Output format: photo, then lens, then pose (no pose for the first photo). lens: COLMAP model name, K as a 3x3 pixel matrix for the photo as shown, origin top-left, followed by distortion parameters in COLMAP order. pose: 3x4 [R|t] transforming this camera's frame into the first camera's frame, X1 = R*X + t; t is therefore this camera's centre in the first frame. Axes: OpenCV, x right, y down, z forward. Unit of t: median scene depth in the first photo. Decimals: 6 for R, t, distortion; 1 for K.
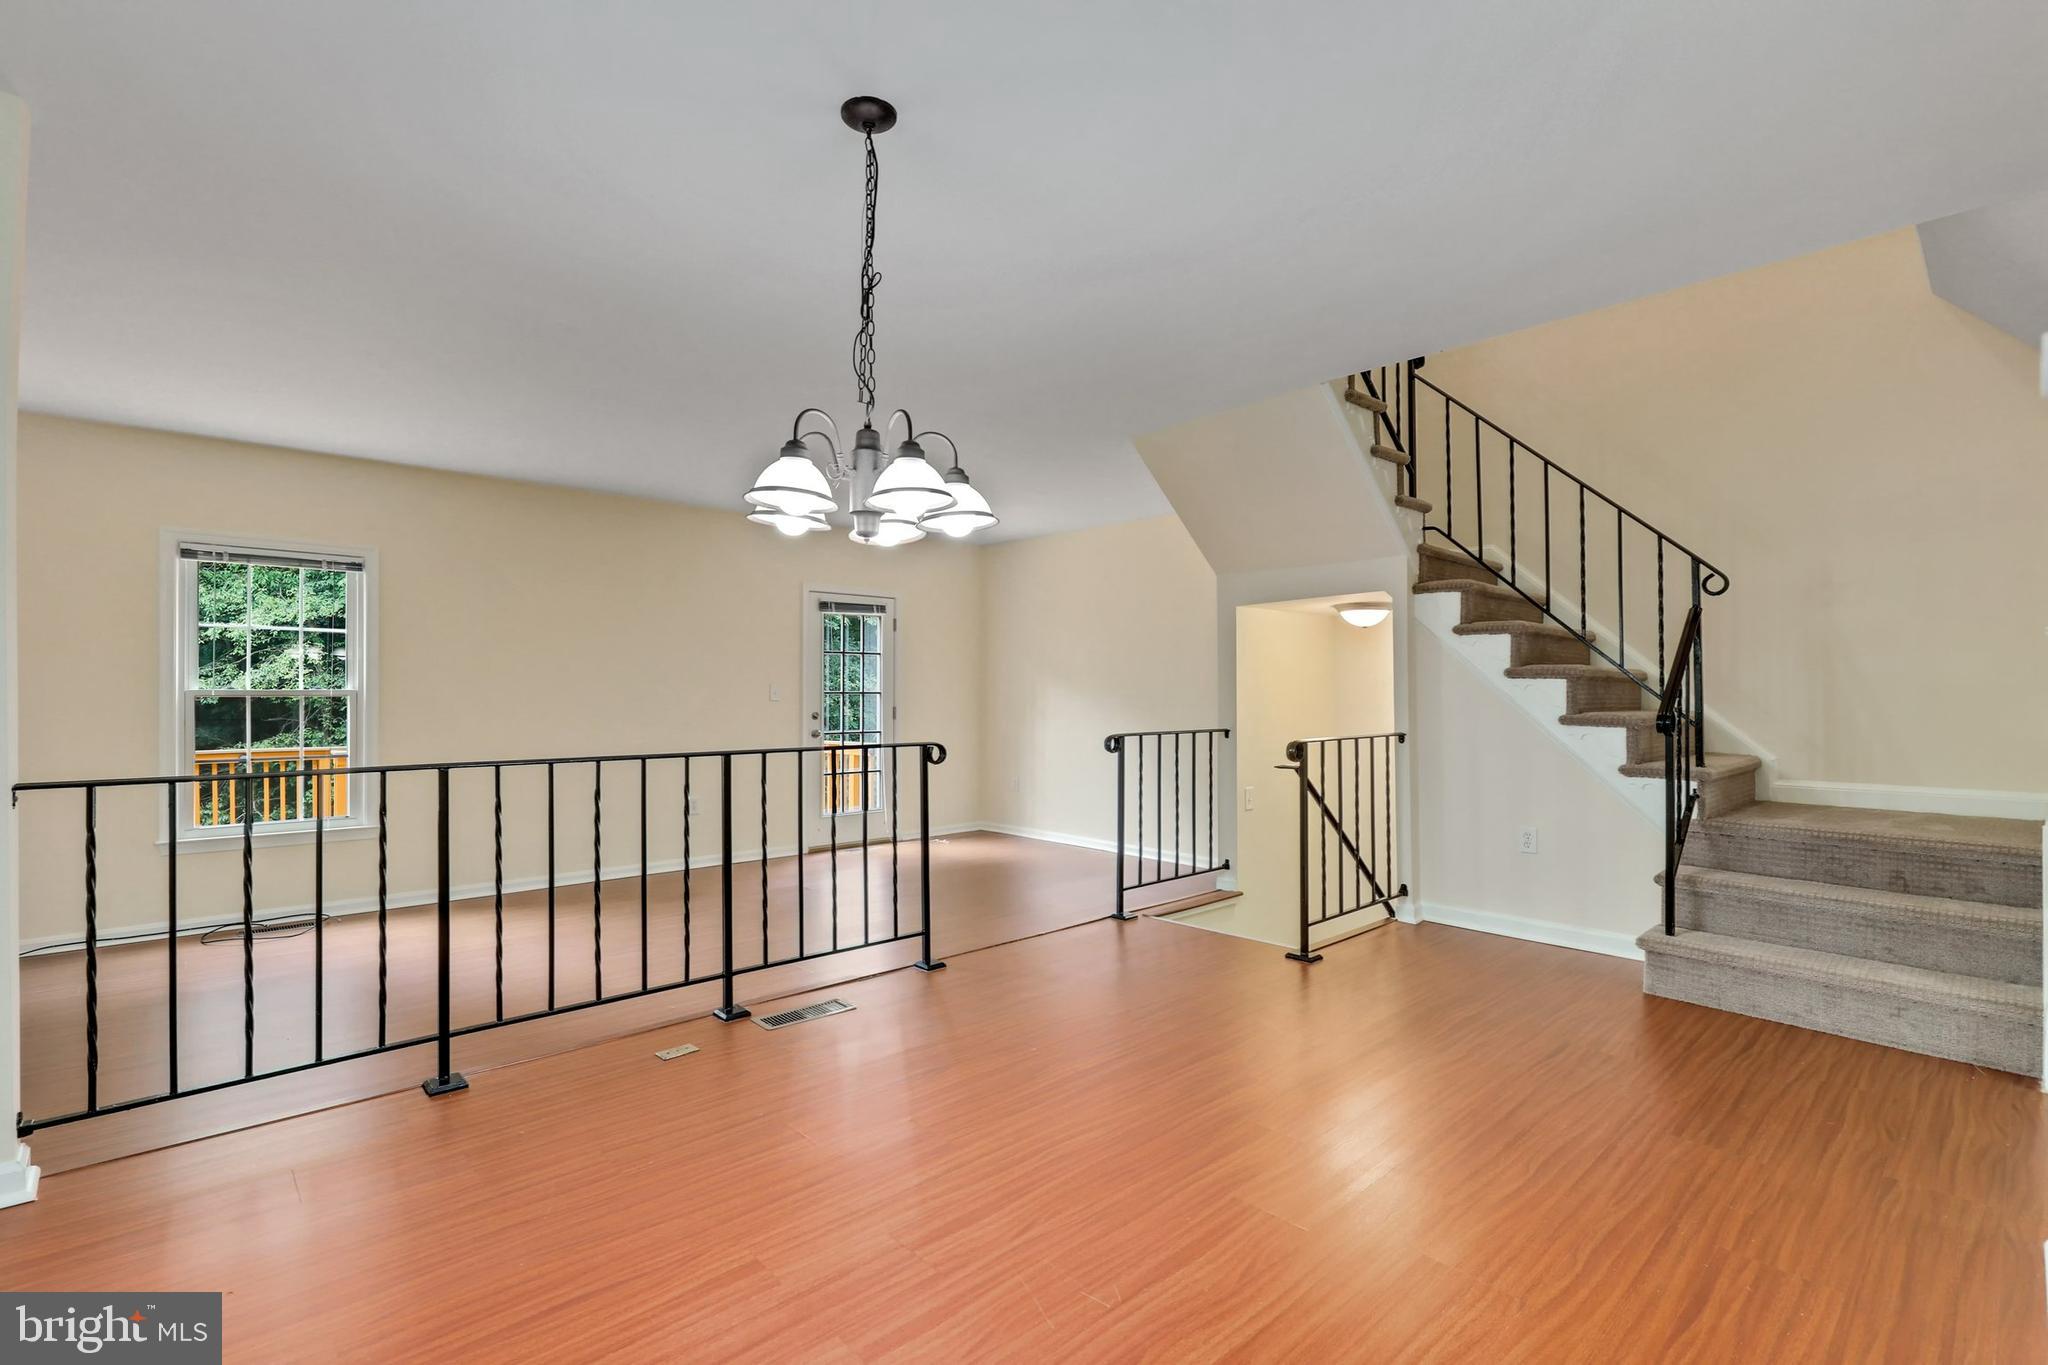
lens RADIAL K [[932.8, 0, 1017.9], [0, 932.8, 691.1], [0, 0, 1]] dist [0.022799, -0.011769]
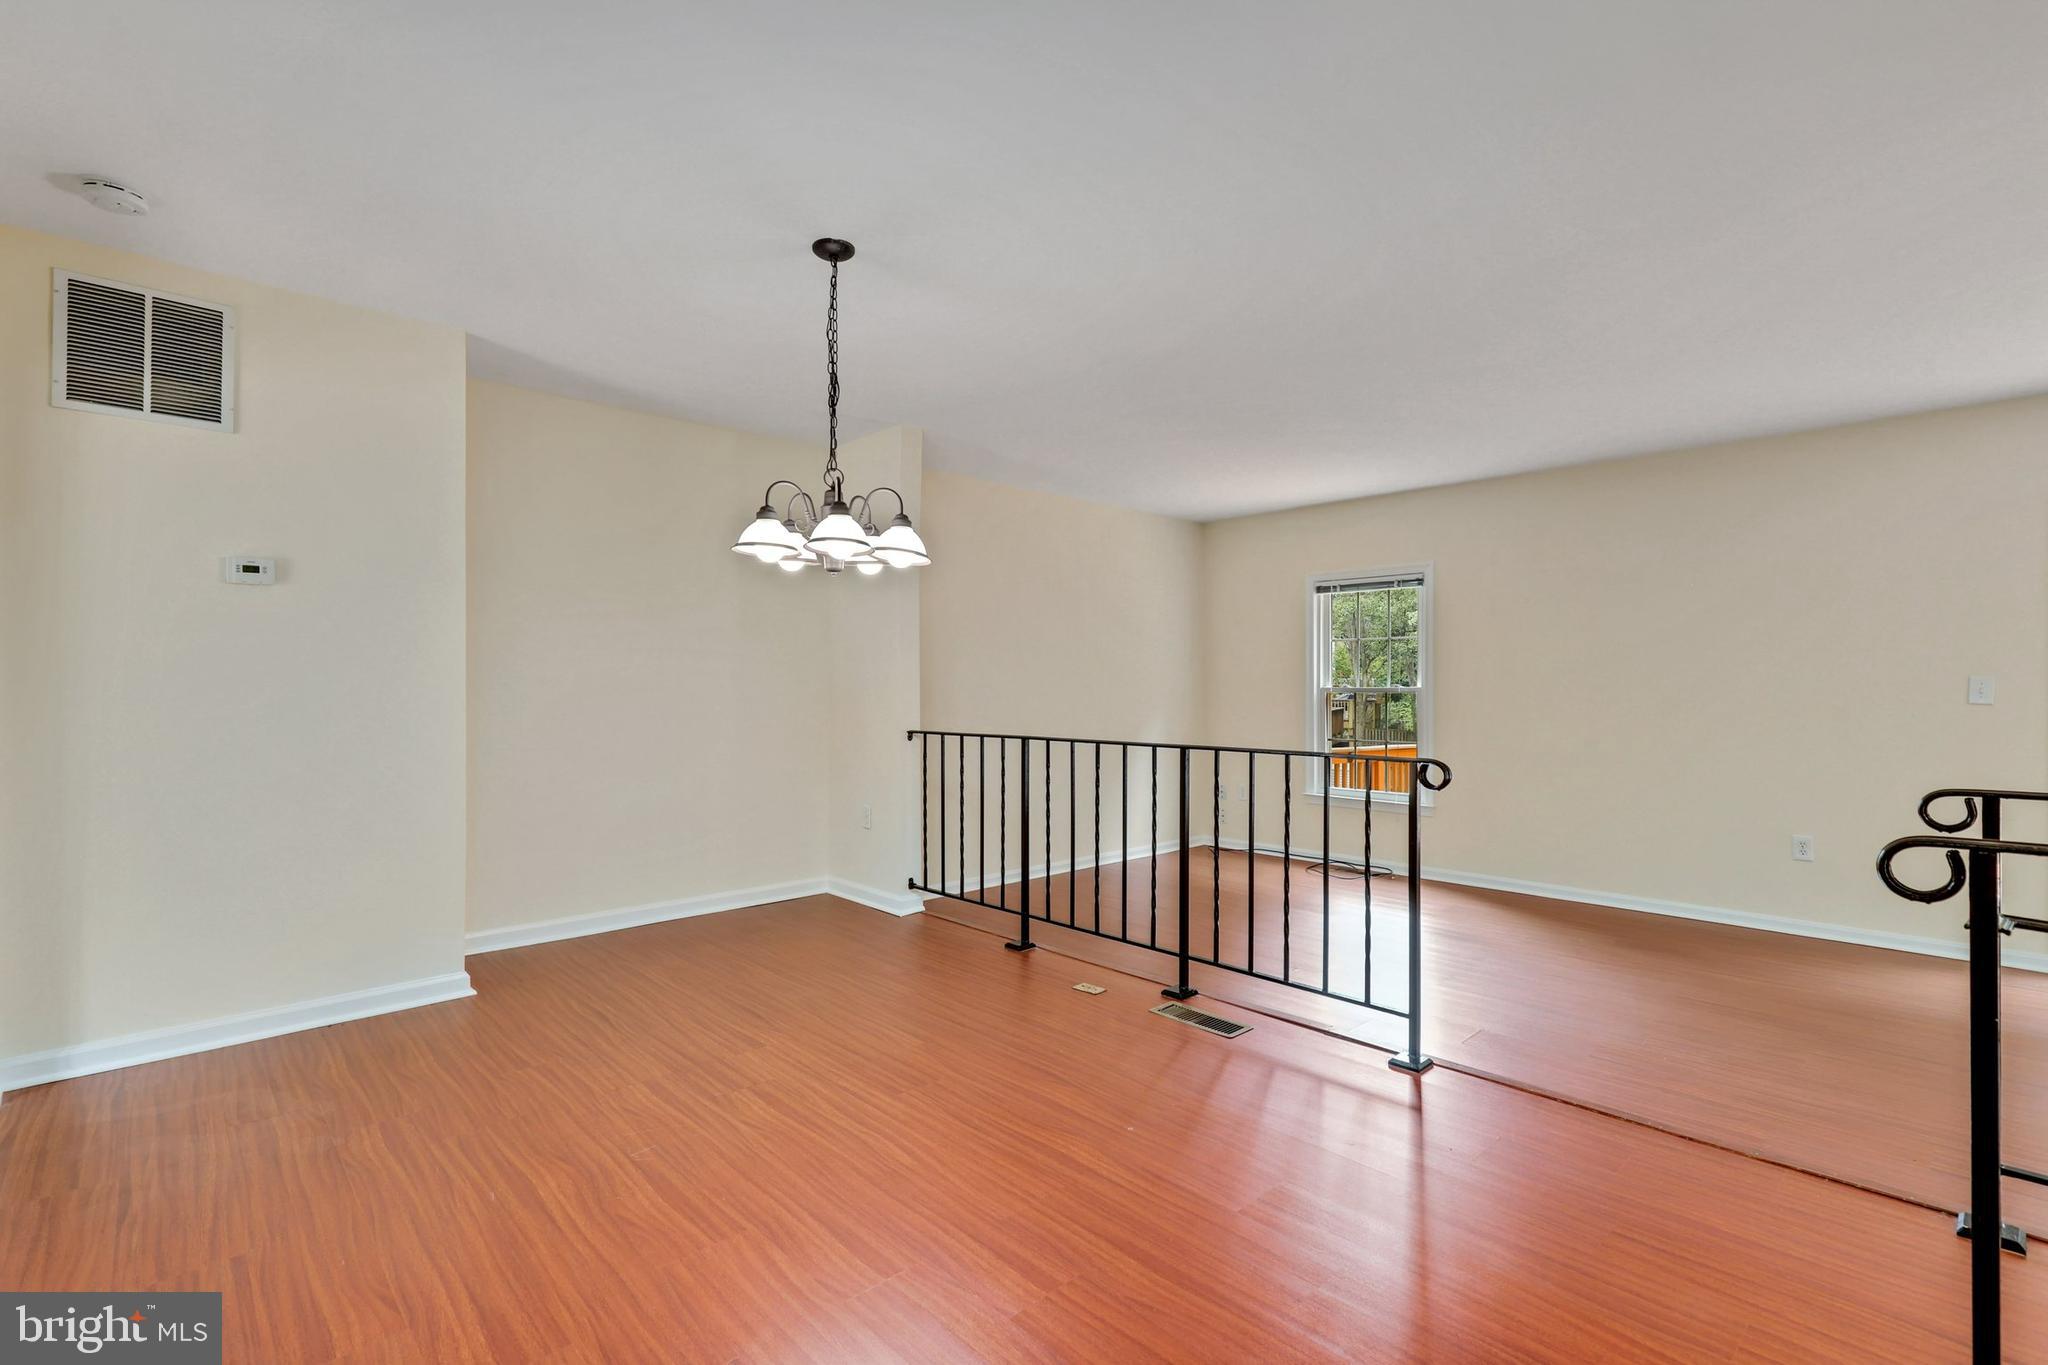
lens RADIAL K [[944.7, 0, 1023.9], [0, 944.7, 663.2], [0, 0, 1]] dist [-0.000323, 0.000325]
pose [[0.000540, -0.029175, -0.999574, 0.748757], [0.000618, 0.999574, -0.029175, 0.005777], [1.000000, -0.000602, 0.000557, 0.810342]]
